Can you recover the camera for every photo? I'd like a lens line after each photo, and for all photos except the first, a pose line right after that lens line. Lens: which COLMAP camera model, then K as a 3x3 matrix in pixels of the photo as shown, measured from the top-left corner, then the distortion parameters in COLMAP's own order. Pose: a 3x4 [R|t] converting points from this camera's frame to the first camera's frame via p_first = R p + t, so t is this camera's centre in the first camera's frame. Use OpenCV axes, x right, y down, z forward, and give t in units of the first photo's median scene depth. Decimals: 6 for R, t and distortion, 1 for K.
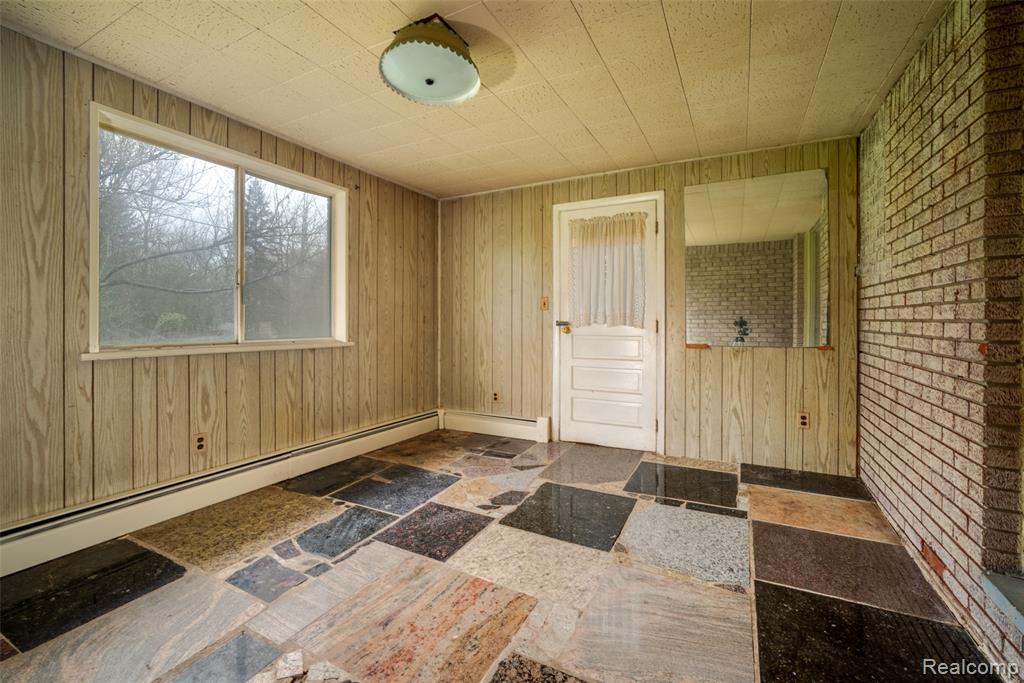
lens RADIAL K [[435.5, 0, 517.0], [0, 435.5, 324.4], [0, 0, 1]] dist [-0.022526, 0.005688]
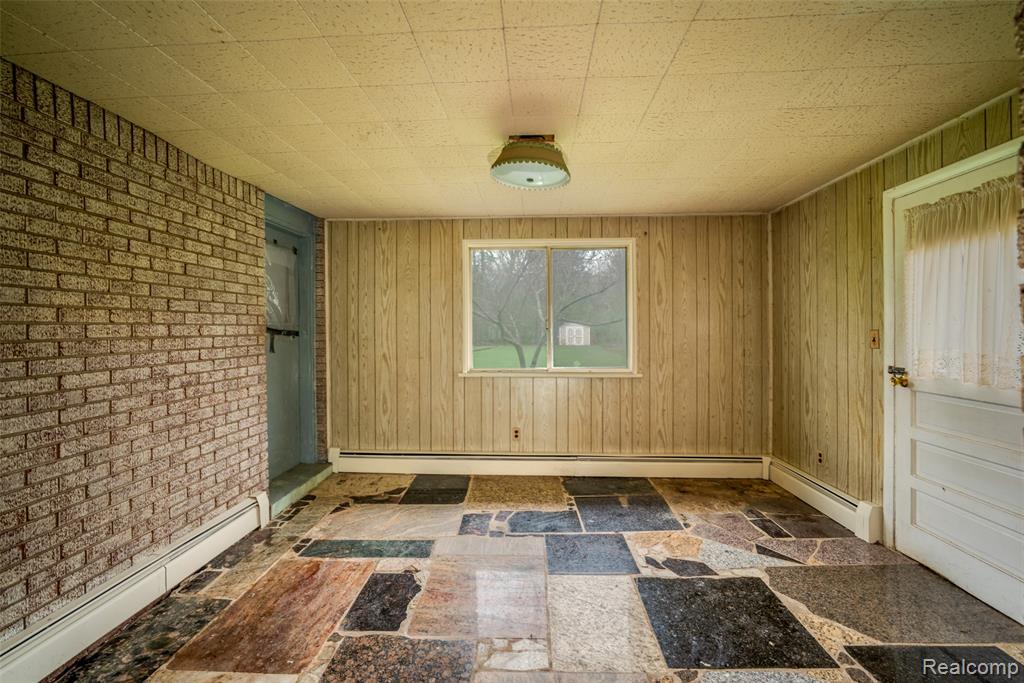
lens RADIAL K [[435.5, 0, 514.8], [0, 435.5, 334.5], [0, 0, 1]] dist [-0.022526, 0.005688]
pose [[0.422288, 0.004816, -0.906449, 0.497527], [0.000653, 0.999984, 0.005617, -0.067492], [0.906461, -0.002964, 0.422278, 0.235439]]
